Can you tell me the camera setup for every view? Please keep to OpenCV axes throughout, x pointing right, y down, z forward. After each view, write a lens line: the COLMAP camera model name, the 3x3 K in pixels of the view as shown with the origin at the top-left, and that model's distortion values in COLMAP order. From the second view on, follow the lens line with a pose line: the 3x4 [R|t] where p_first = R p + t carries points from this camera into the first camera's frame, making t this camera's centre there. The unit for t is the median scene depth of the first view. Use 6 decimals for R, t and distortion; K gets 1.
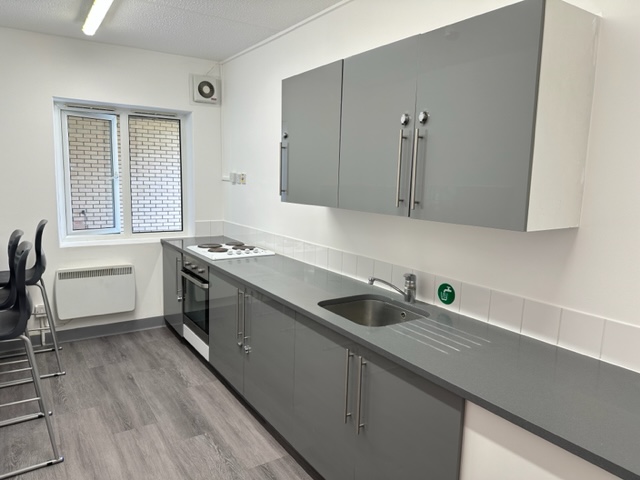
lens RADIAL K [[453.7, 0, 317.4], [0, 453.7, 237.5], [0, 0, 1]] dist [0.024901, -0.028985]
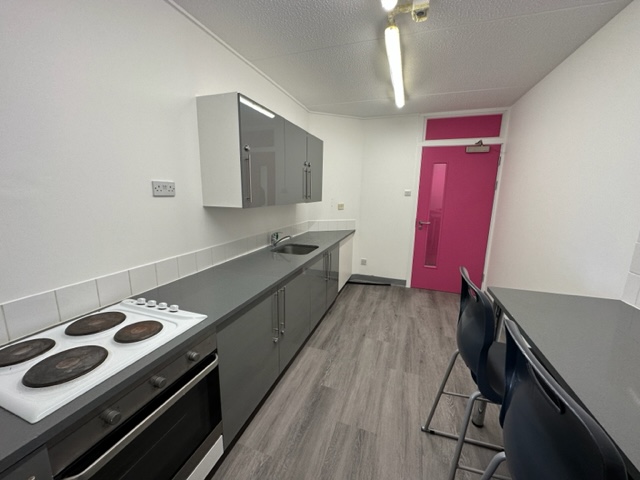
lens RADIAL K [[254.7, 0, 320.0], [0, 254.7, 240.6], [0, 0, 1]] dist [-0.003904, 0.000865]
pose [[-0.602988, -0.184881, 0.776032, -0.689460], [0.076328, 0.954941, 0.286812, -0.170772], [-0.794091, 0.232178, -0.561706, 1.231515]]
